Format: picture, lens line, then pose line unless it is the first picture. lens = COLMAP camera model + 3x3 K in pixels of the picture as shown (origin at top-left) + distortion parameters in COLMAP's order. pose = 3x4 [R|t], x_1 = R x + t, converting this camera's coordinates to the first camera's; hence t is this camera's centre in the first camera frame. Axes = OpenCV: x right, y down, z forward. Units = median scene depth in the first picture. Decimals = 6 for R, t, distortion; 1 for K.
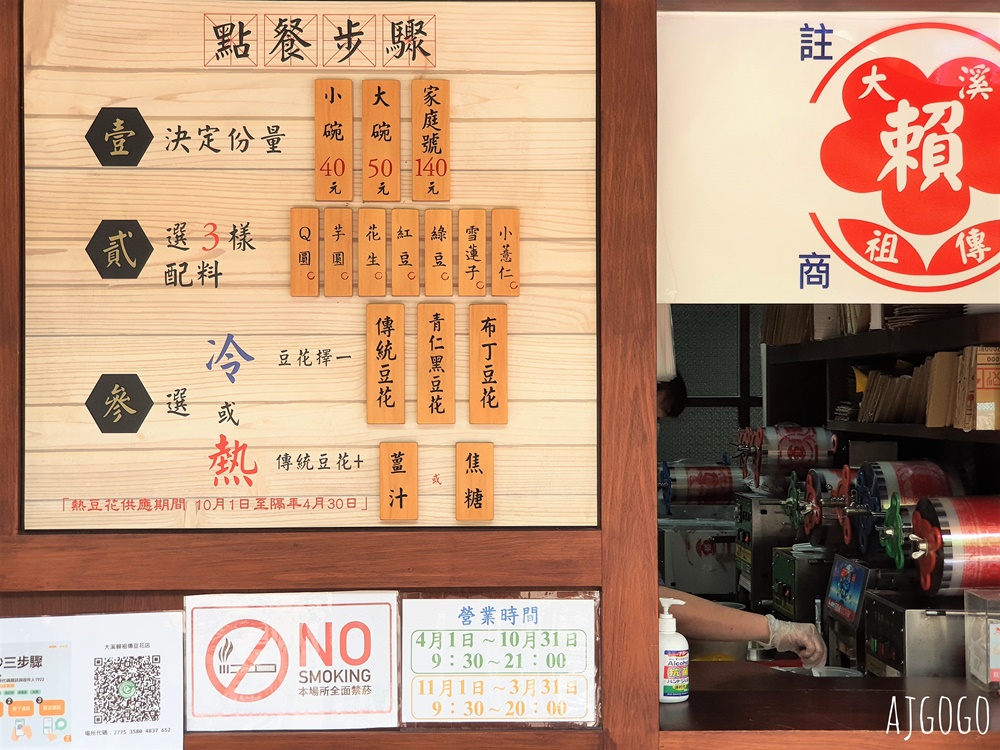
lens RADIAL K [[1657.0, 0, 497.8], [0, 1657.0, 369.9], [0, 0, 1]] dist [0.087272, 0.000000]
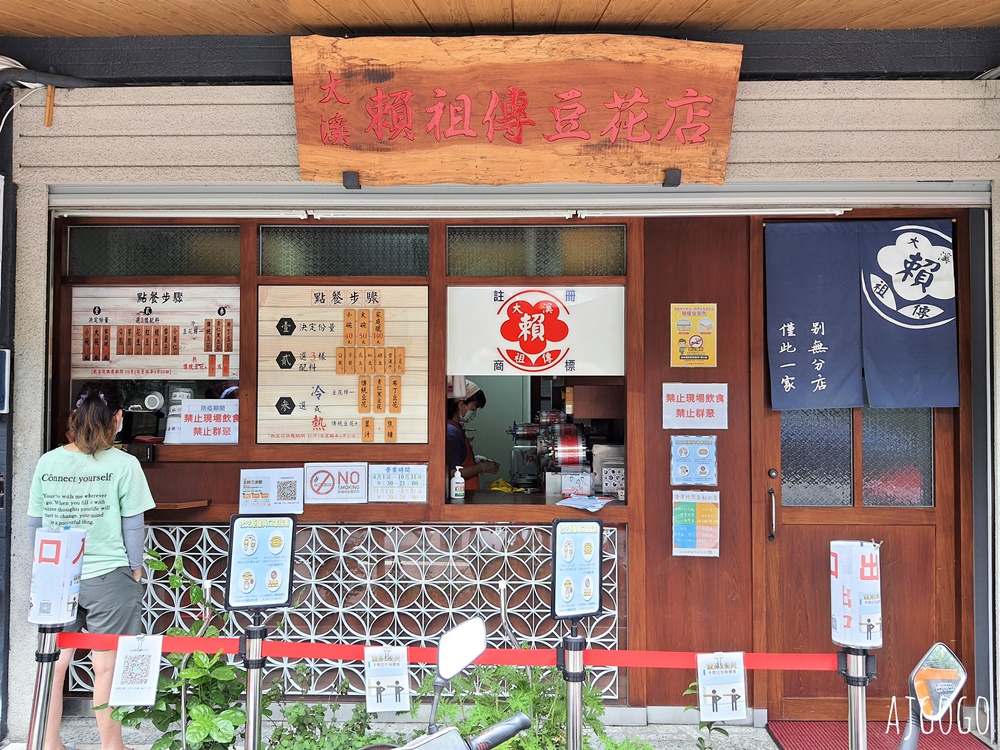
lens RADIAL K [[767.7, 0, 469.3], [0, 767.7, 364.6], [0, 0, 1]] dist [0.074637, 0.000328]
pose [[0.999223, 0.002867, -0.039319, 0.204654], [-0.003457, 0.999883, -0.014926, -0.041023], [0.039272, 0.015051, 0.999115, -0.543289]]
